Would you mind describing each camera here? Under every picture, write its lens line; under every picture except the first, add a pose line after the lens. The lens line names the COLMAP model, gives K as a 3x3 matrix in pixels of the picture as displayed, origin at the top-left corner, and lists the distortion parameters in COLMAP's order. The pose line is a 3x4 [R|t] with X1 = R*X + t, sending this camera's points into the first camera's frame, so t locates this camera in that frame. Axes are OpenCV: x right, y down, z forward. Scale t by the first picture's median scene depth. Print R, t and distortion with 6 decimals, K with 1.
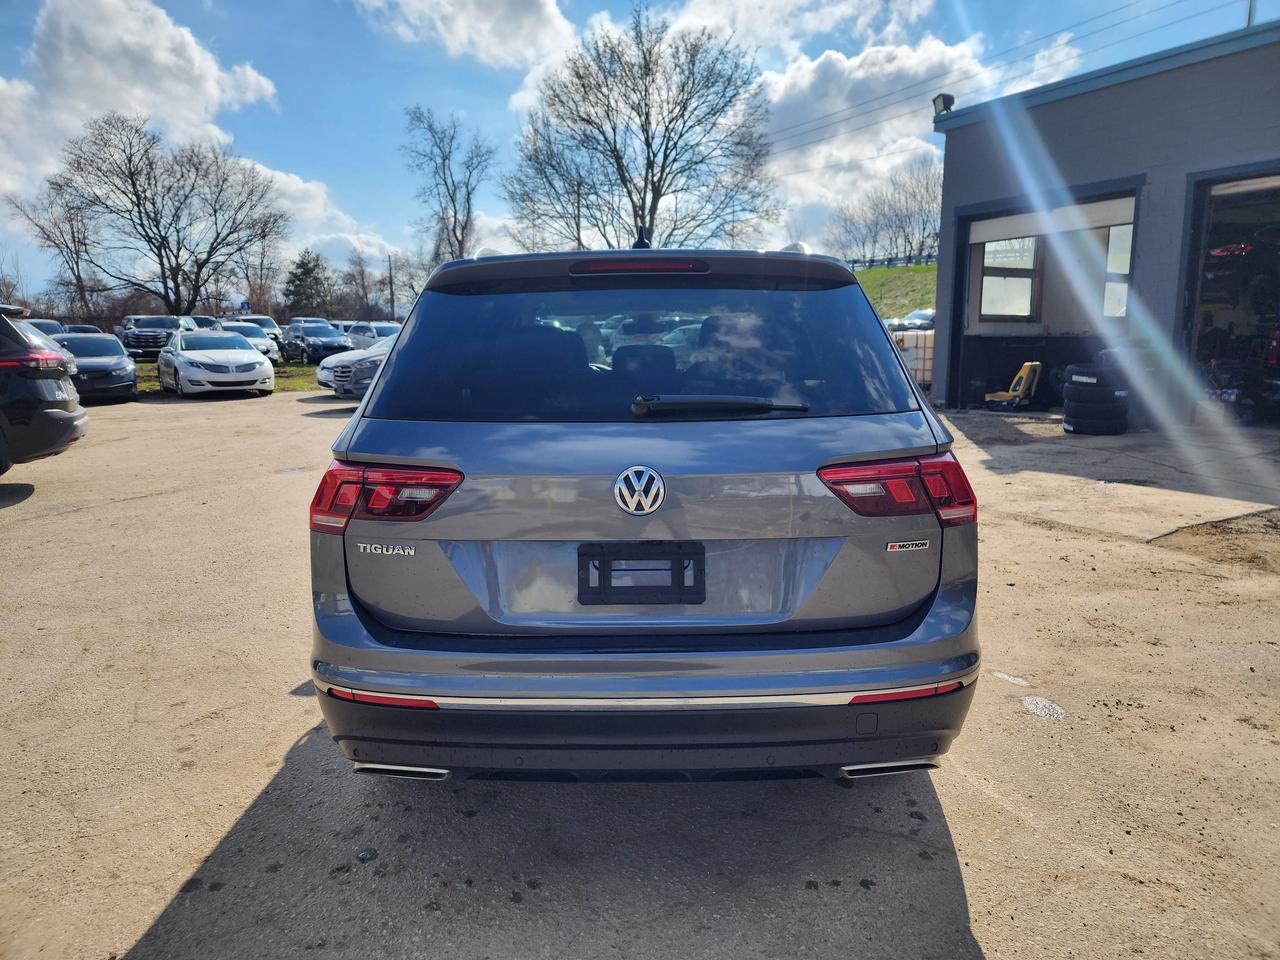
lens RADIAL K [[868.0, 0, 636.2], [0, 868.0, 472.9], [0, 0, 1]] dist [0.041258, -0.020651]
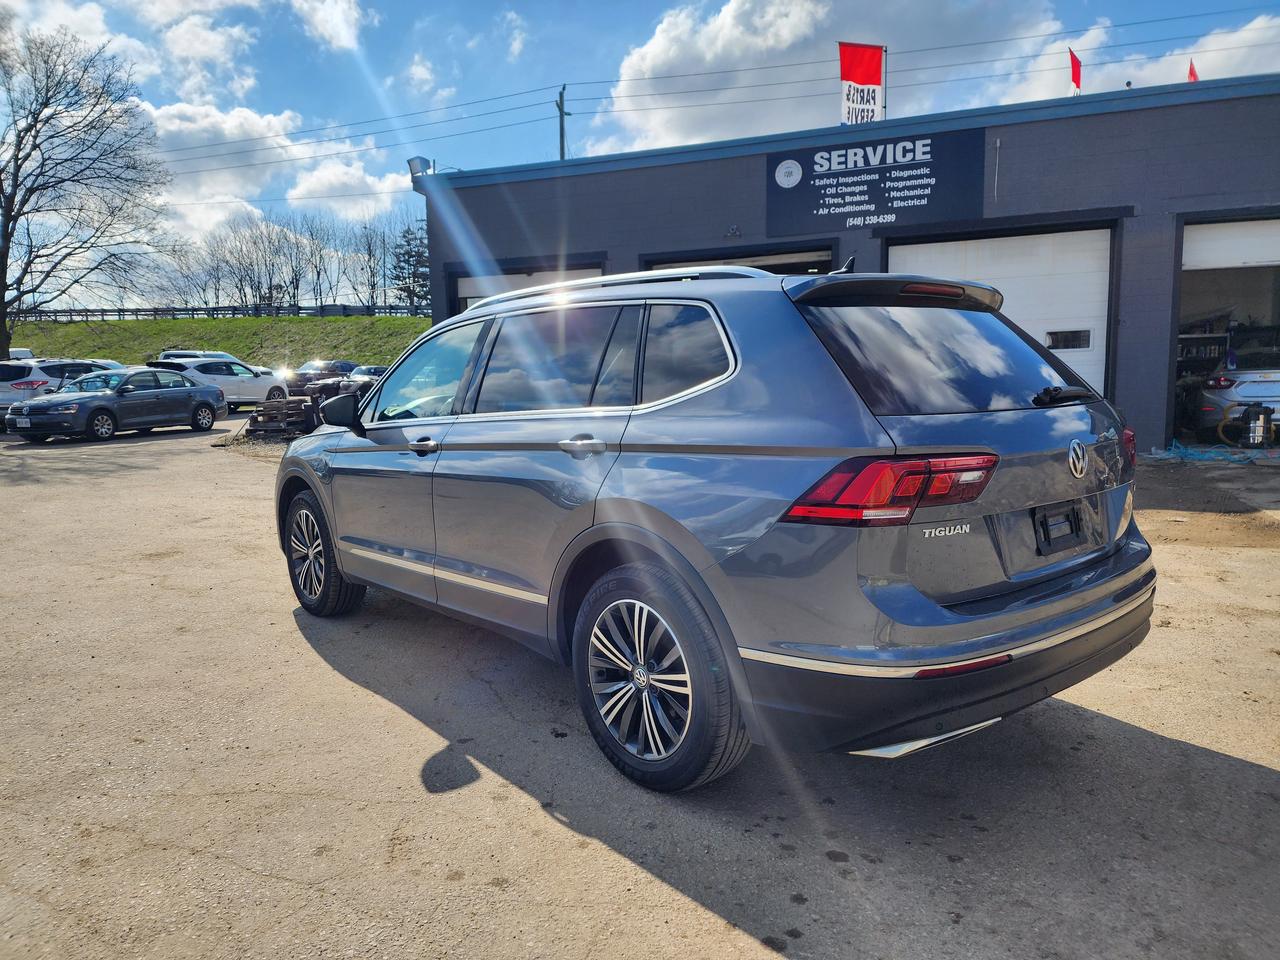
lens RADIAL K [[868.0, 0, 620.3], [0, 868.0, 483.1], [0, 0, 1]] dist [0.041258, -0.020651]
pose [[0.749132, -0.081442, 0.657396, -0.864382], [0.113476, 0.993521, -0.006228, -0.007664], [-0.652629, 0.079264, 0.753520, 0.288900]]
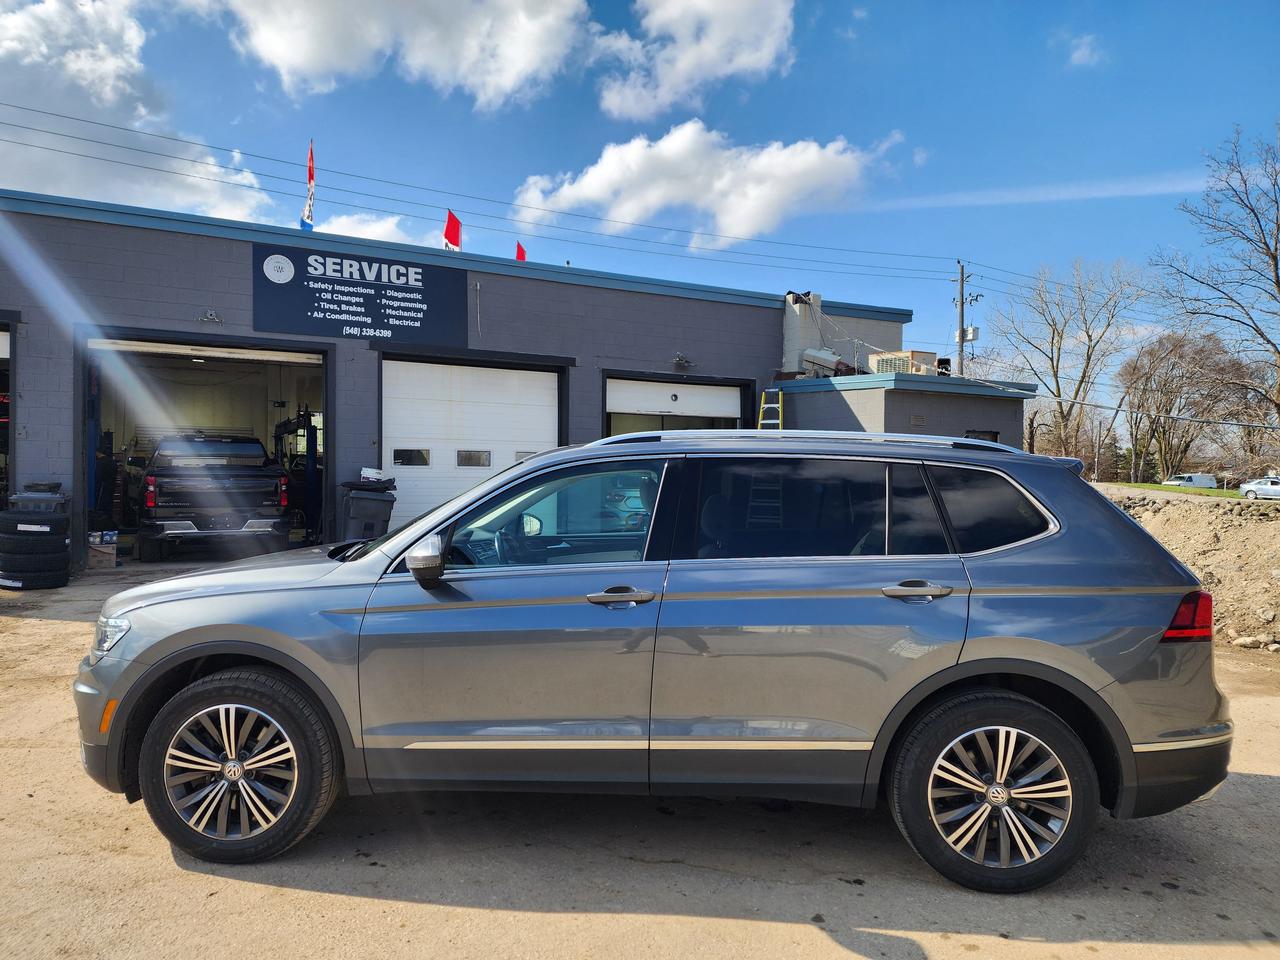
lens RADIAL K [[868.0, 0, 629.9], [0, 868.0, 479.9], [0, 0, 1]] dist [0.041258, -0.020651]
pose [[0.015473, 0.006216, 0.999861, -1.324027], [0.135196, 0.990785, -0.008252, -0.231991], [-0.990698, 0.135305, 0.014490, 1.338343]]
